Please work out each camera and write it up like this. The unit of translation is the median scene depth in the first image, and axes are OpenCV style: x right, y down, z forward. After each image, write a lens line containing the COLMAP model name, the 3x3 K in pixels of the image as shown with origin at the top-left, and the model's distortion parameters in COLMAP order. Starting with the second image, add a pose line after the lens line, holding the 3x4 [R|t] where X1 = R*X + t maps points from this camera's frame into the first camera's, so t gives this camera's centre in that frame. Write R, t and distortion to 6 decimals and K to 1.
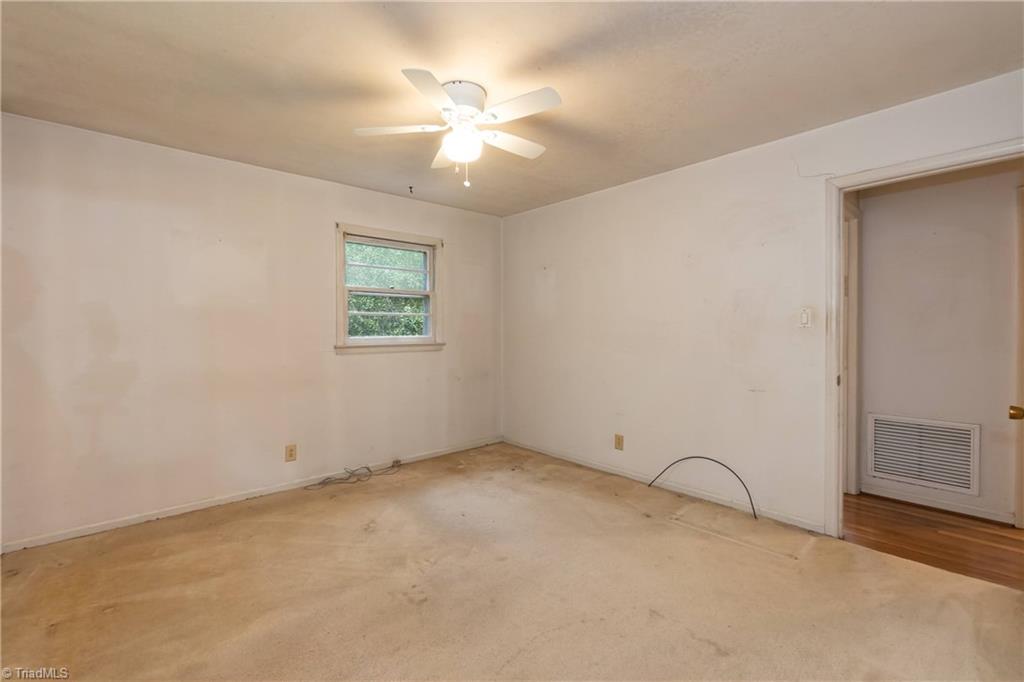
lens RADIAL K [[442.4, 0, 506.9], [0, 442.4, 331.2], [0, 0, 1]] dist [-0.011415, 0.001268]
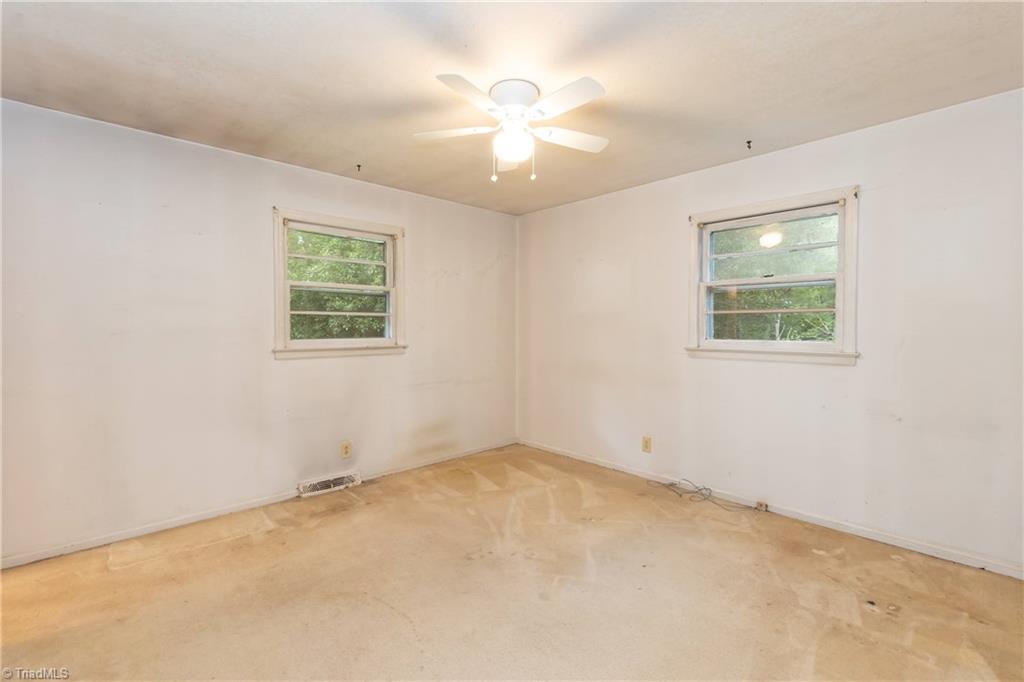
lens RADIAL K [[442.4, 0, 506.2], [0, 442.4, 340.4], [0, 0, 1]] dist [-0.011415, 0.001268]
pose [[0.023553, 0.024368, -0.999426, 0.537367], [-0.015790, 0.999587, 0.024000, 0.000895], [0.999598, 0.015216, 0.023928, 0.587797]]
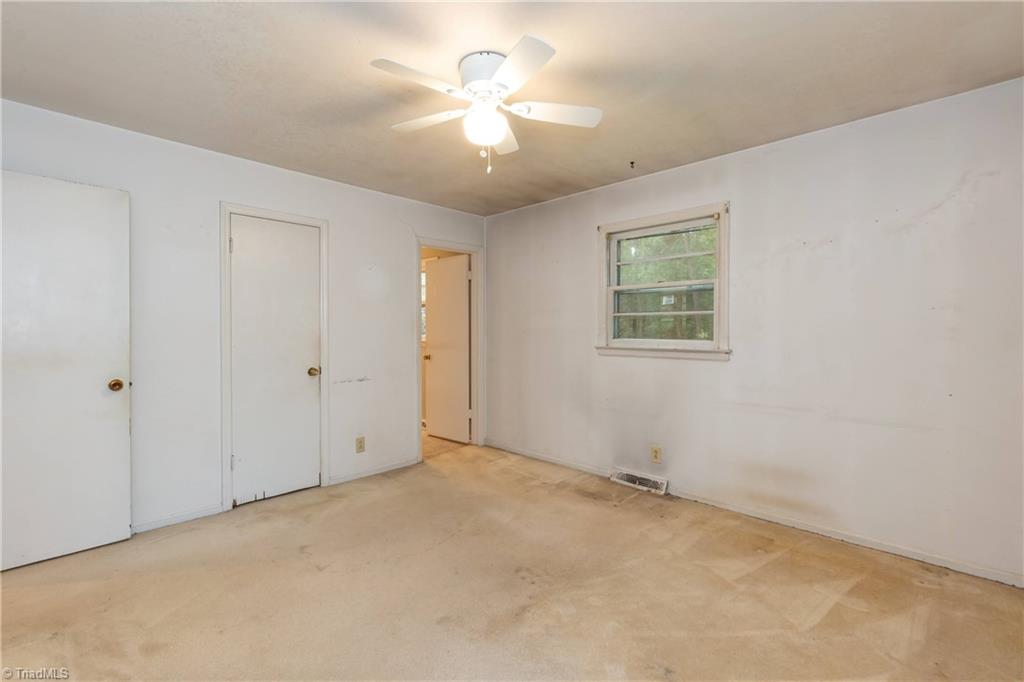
lens RADIAL K [[442.4, 0, 508.9], [0, 442.4, 337.1], [0, 0, 1]] dist [-0.011415, 0.001268]
pose [[-0.997244, 0.003299, -0.074125, -0.047932], [0.000251, 0.999155, 0.041088, -0.017102], [0.074198, 0.040956, -0.996402, 1.162261]]
